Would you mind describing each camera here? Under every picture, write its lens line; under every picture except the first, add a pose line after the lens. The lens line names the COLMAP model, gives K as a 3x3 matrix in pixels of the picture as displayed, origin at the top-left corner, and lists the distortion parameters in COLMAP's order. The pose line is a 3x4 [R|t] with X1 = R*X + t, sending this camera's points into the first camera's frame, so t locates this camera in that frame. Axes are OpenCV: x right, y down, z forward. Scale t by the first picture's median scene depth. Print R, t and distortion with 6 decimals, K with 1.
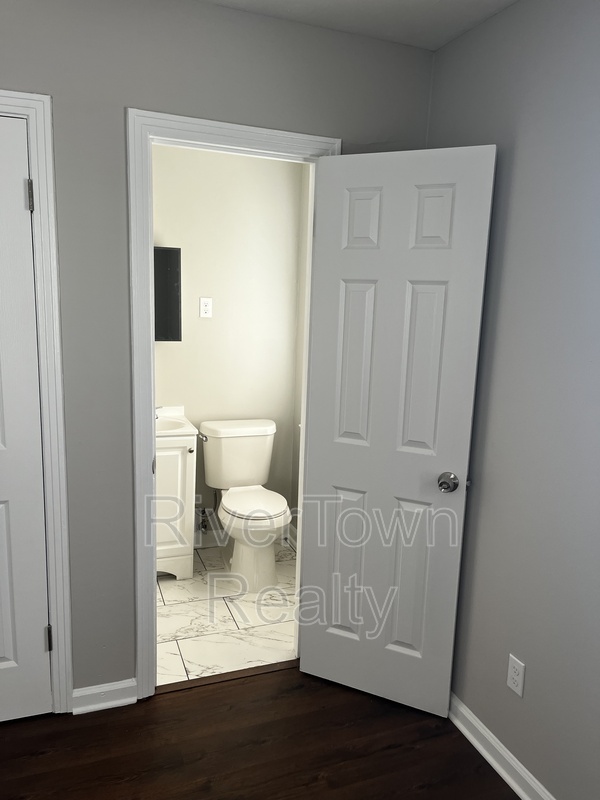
lens RADIAL K [[601.8, 0, 300.0], [0, 601.8, 400.0], [0, 0, 1]] dist [0.026886, -0.006035]
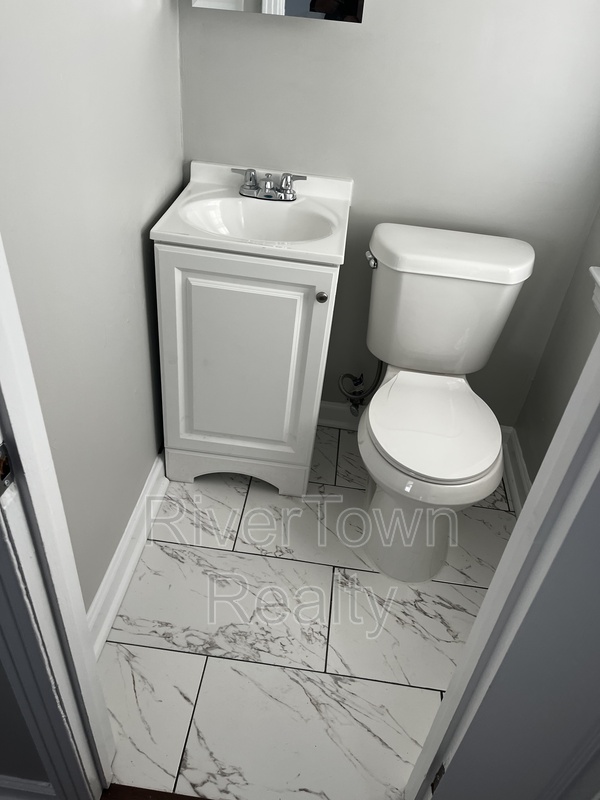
lens RADIAL K [[601.8, 0, 300.0], [0, 601.8, 400.0], [0, 0, 1]] dist [0.026886, -0.006035]
pose [[0.887130, 0.302476, -0.348580, -0.007006], [-0.116958, 0.877975, 0.464198, -0.060179], [0.446453, -0.371035, 0.814256, 0.555682]]
